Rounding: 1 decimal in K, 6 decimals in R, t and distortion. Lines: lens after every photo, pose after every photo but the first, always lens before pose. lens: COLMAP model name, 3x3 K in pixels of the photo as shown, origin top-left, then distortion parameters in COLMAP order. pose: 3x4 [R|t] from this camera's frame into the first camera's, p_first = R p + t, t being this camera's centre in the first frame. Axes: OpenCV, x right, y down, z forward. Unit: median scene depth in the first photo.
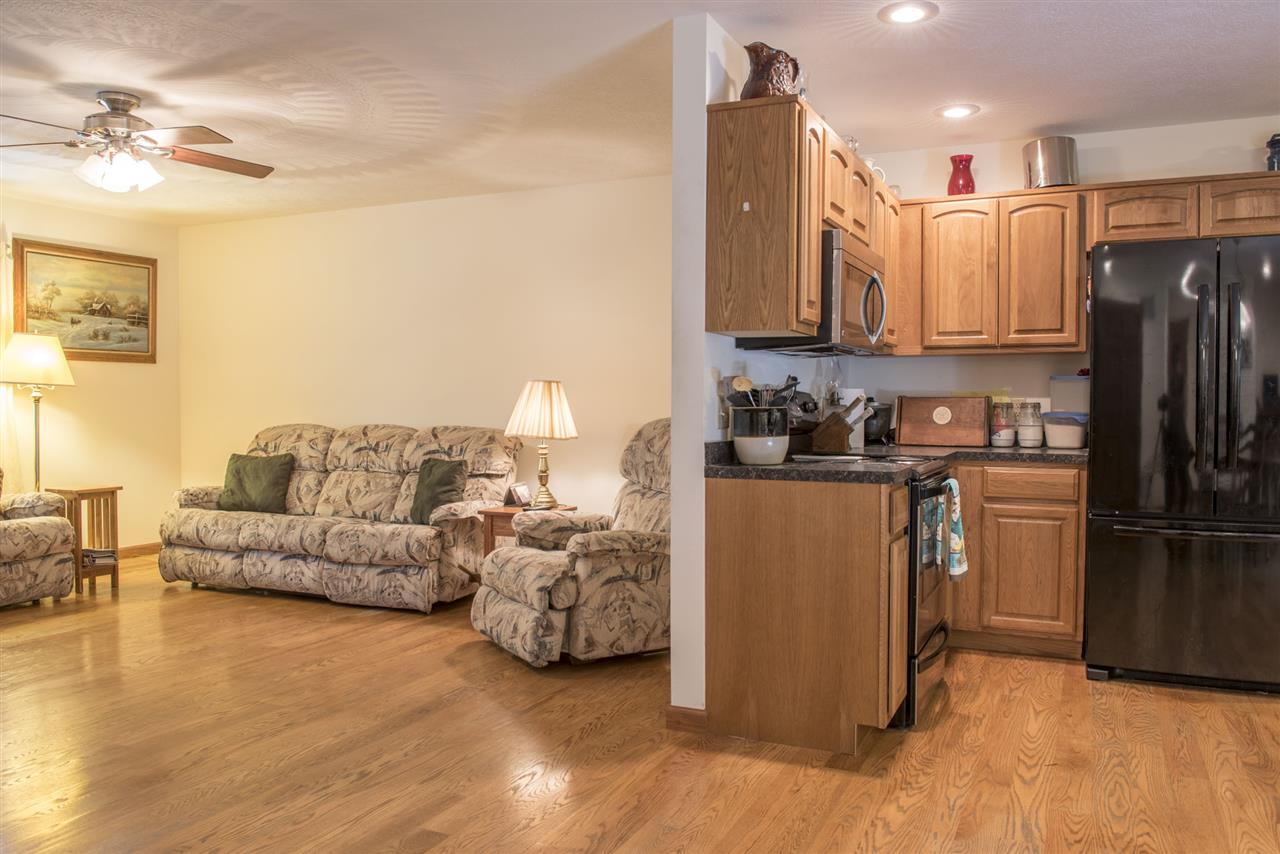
lens RADIAL K [[905.5, 0, 633.3], [0, 905.5, 429.3], [0, 0, 1]] dist [-0.040053, -0.009541]
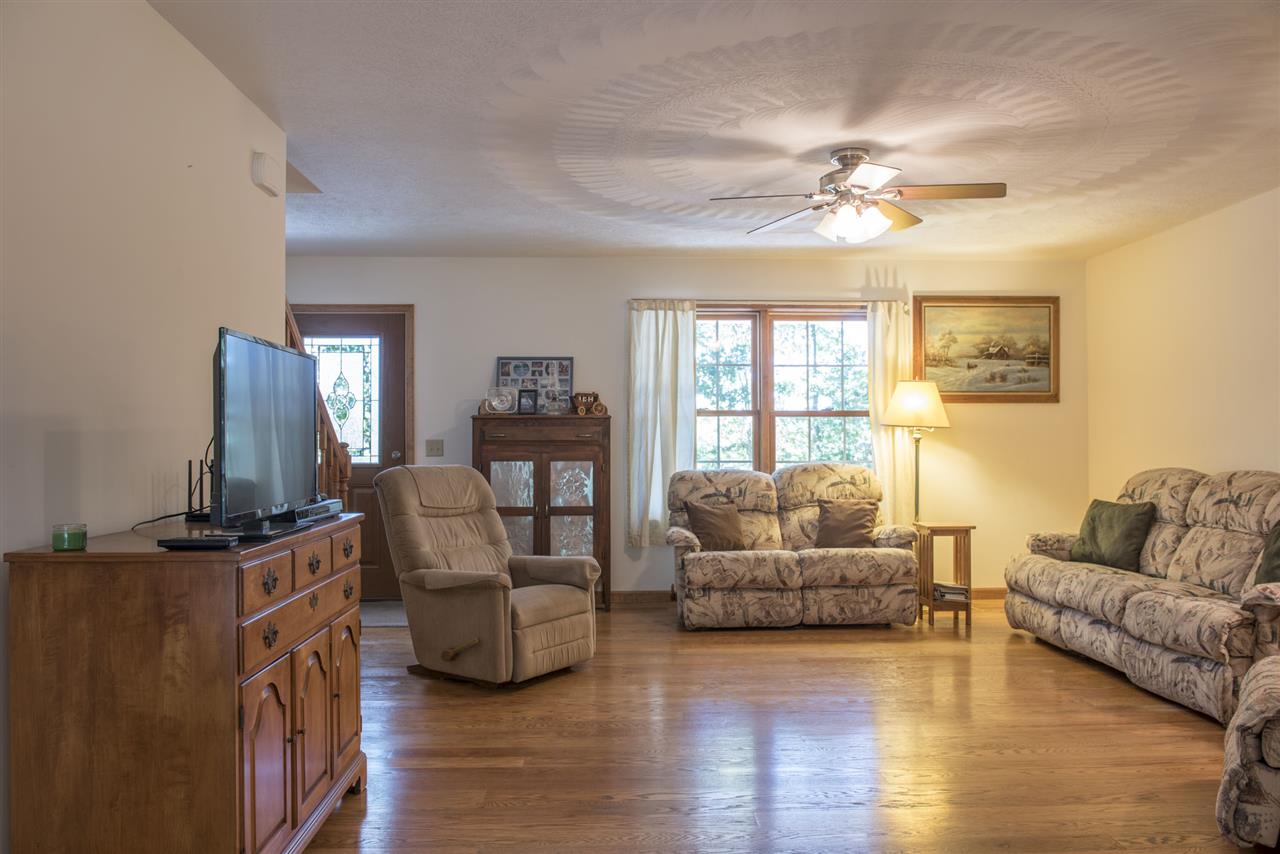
lens RADIAL K [[905.5, 0, 633.3], [0, 905.5, 429.3], [0, 0, 1]] dist [-0.040053, -0.009541]
pose [[0.482348, -0.015186, -0.875848, 0.136734], [-0.023674, 0.999258, -0.030364, -0.005433], [0.875660, 0.035381, 0.481631, 0.165807]]
